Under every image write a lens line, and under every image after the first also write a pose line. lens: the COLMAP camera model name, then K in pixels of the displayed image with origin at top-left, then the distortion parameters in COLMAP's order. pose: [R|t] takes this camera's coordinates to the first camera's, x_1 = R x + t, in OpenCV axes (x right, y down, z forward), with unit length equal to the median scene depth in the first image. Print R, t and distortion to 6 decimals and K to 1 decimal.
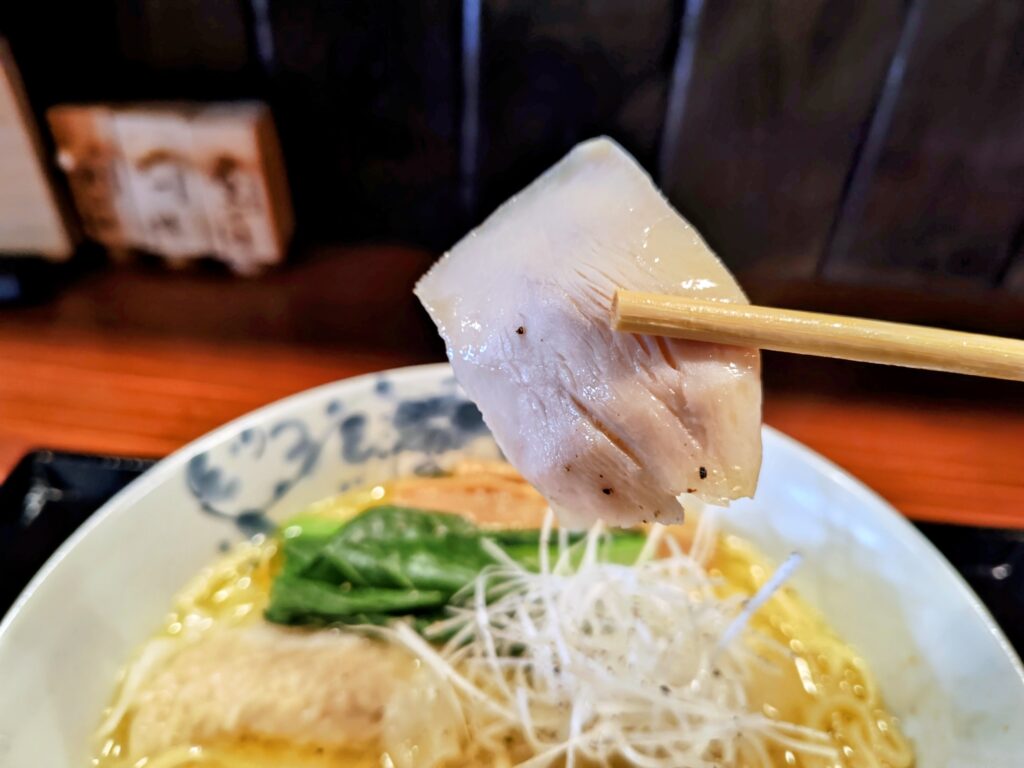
lens RADIAL K [[772.2, 0, 512.0], [0, 772.2, 384.0], [0, 0, 1]] dist [-0.033746, -0.006458]
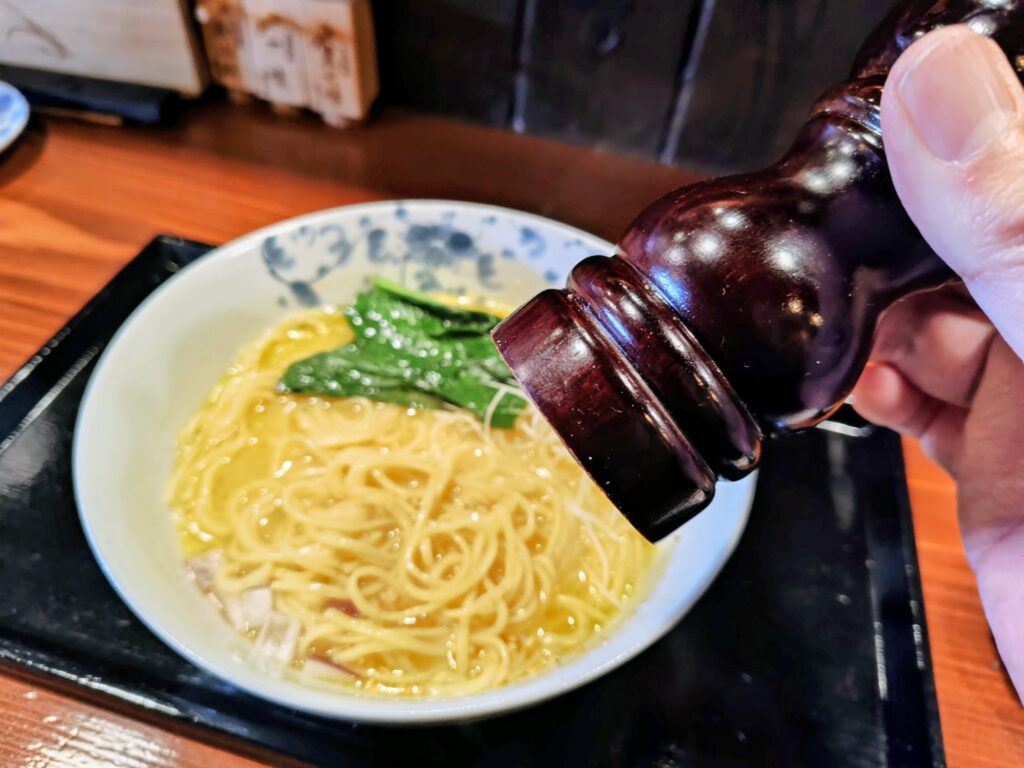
lens RADIAL K [[754.6, 0, 512.0], [0, 754.6, 384.0], [0, 0, 1]] dist [-0.032610, -0.001087]
pose [[0.982799, 0.157613, -0.096252, 0.217335], [-0.141969, 0.978120, 0.152074, 0.072170], [0.118115, -0.135793, 0.983671, -0.389345]]
